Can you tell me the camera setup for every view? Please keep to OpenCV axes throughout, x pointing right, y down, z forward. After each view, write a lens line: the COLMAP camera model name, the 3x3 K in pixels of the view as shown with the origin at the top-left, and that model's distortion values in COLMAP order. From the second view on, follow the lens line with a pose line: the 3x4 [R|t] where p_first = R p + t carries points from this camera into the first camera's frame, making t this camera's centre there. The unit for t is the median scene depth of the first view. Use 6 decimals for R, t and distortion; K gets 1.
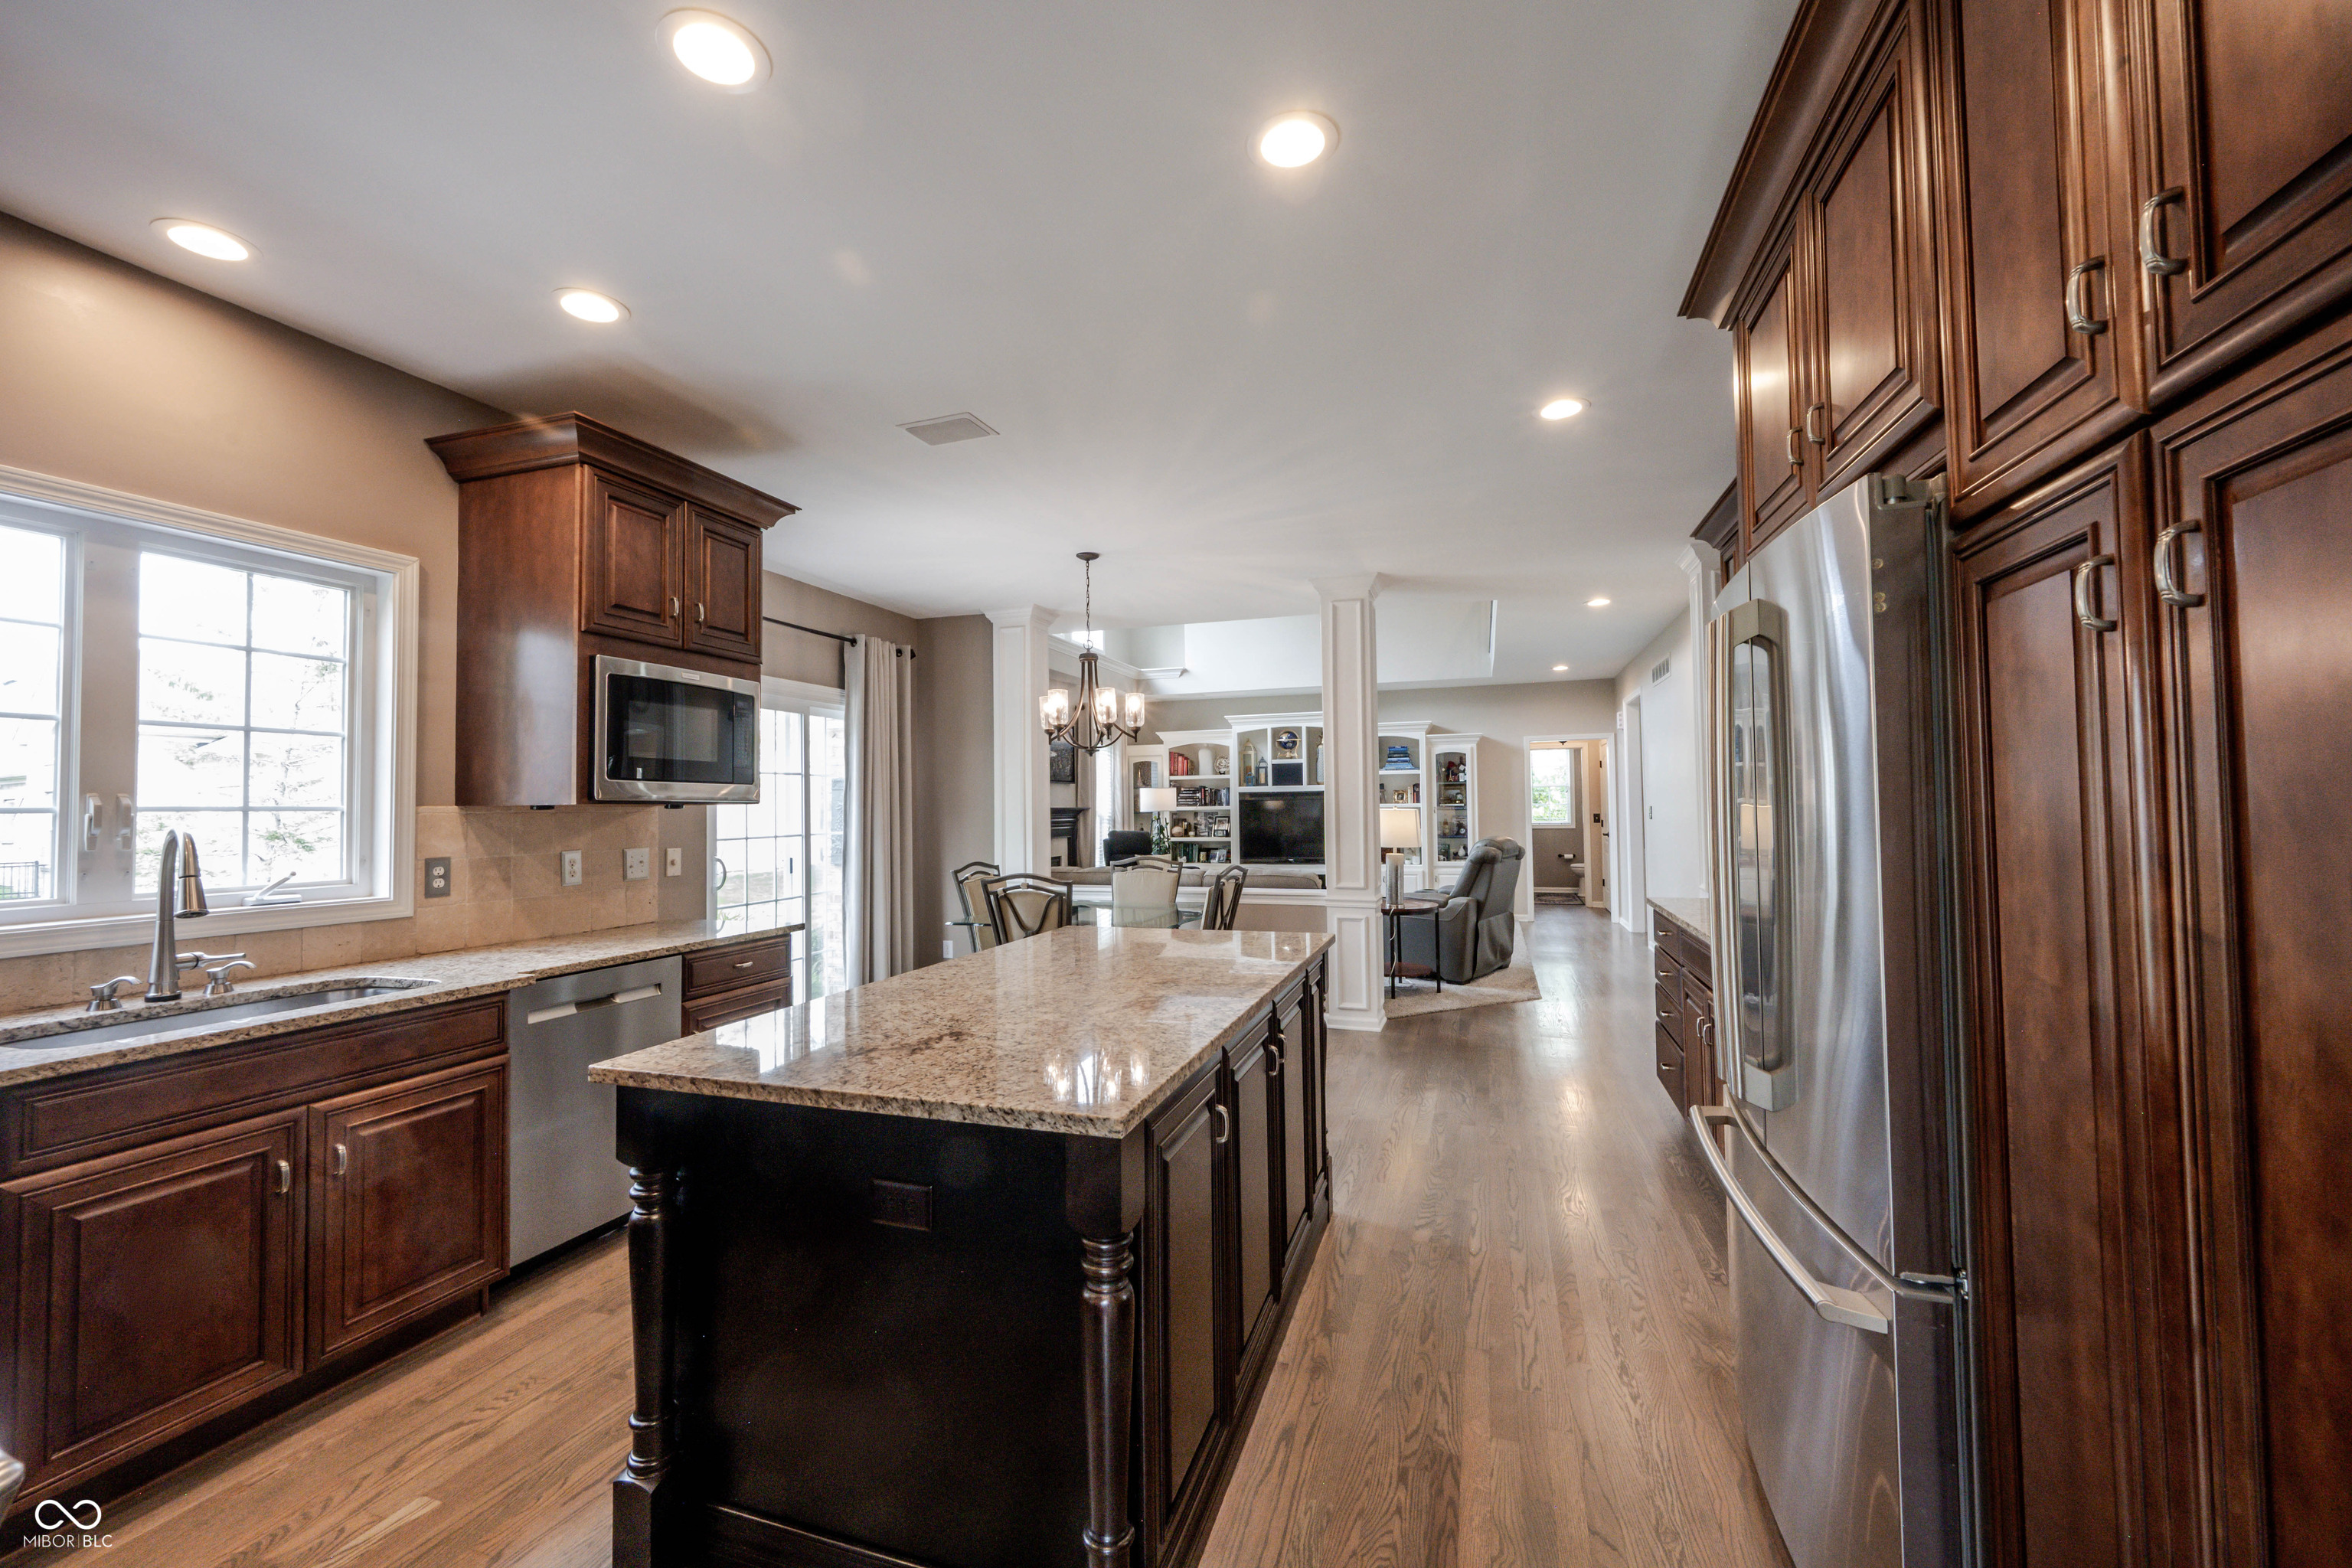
lens RADIAL K [[929.5, 0, 1174.5], [0, 929.5, 778.2], [0, 0, 1]] dist [-0.006264, 0.002615]
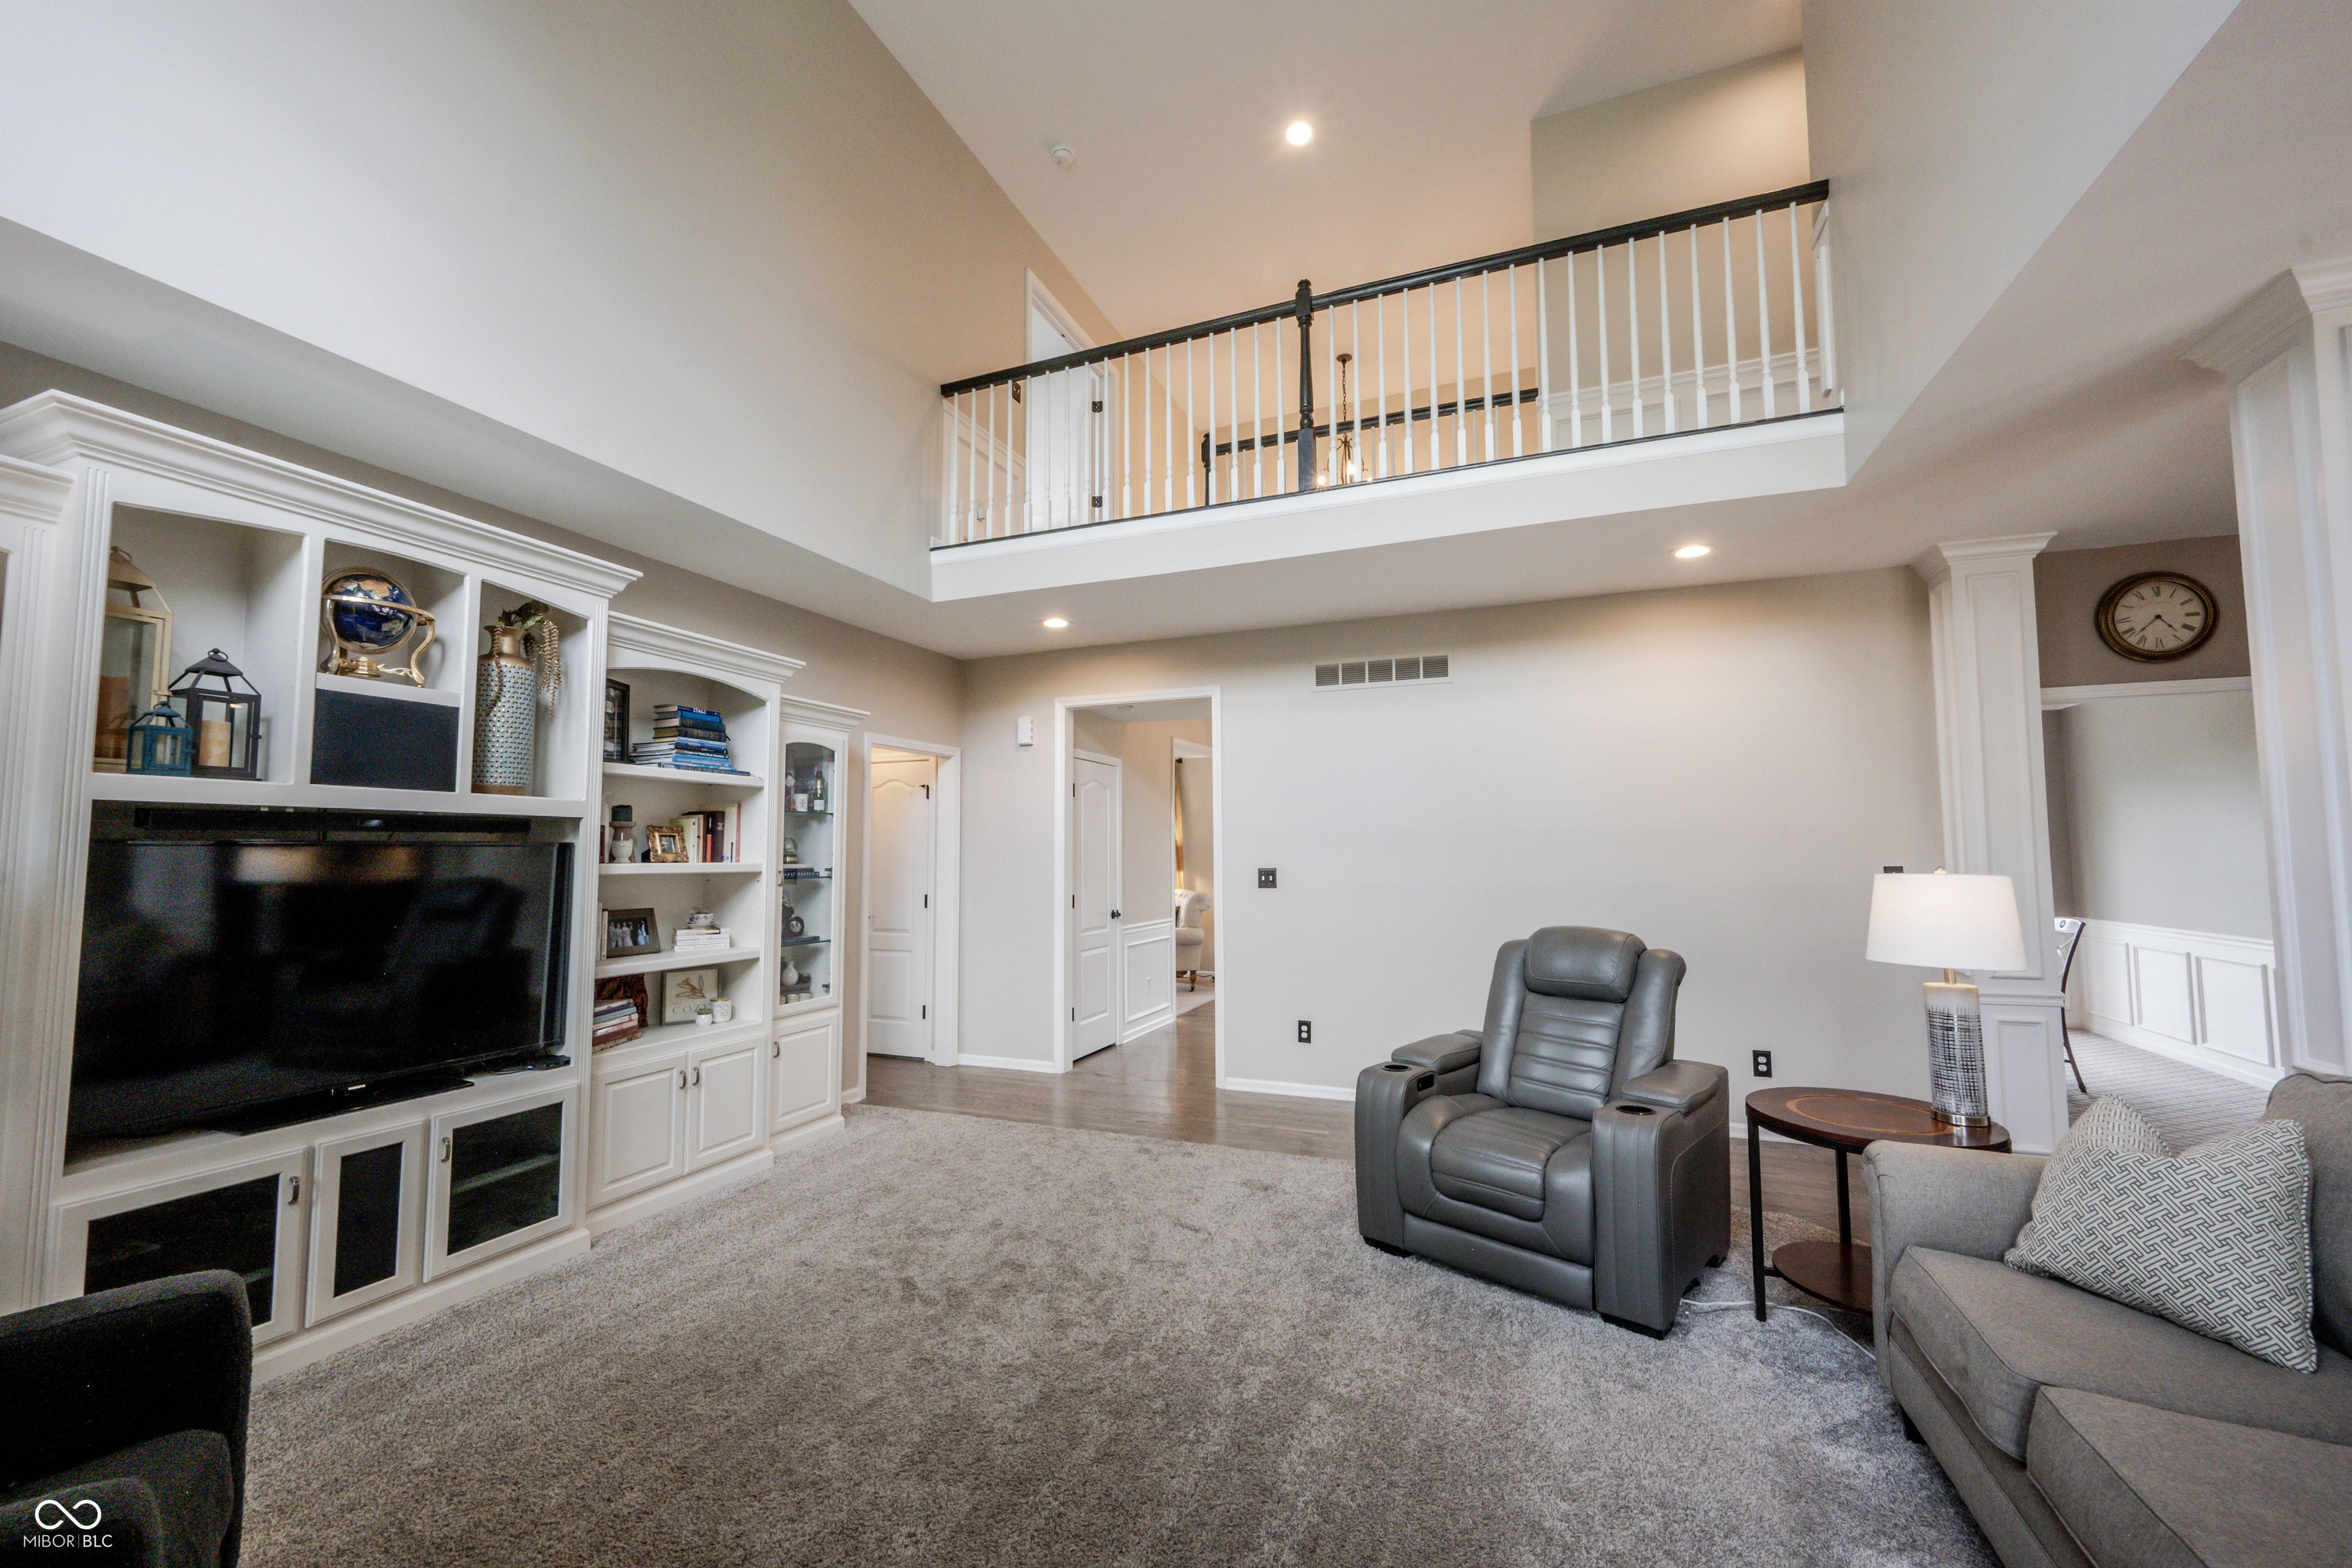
lens RADIAL K [[929.5, 0, 1172.4], [0, 929.5, 790.2], [0, 0, 1]] dist [-0.006264, 0.002615]
pose [[0.060875, 0.077302, 0.995148, -0.111345], [-0.029198, 0.996708, -0.075637, 0.021153], [-0.997718, -0.024452, 0.062932, 0.773769]]
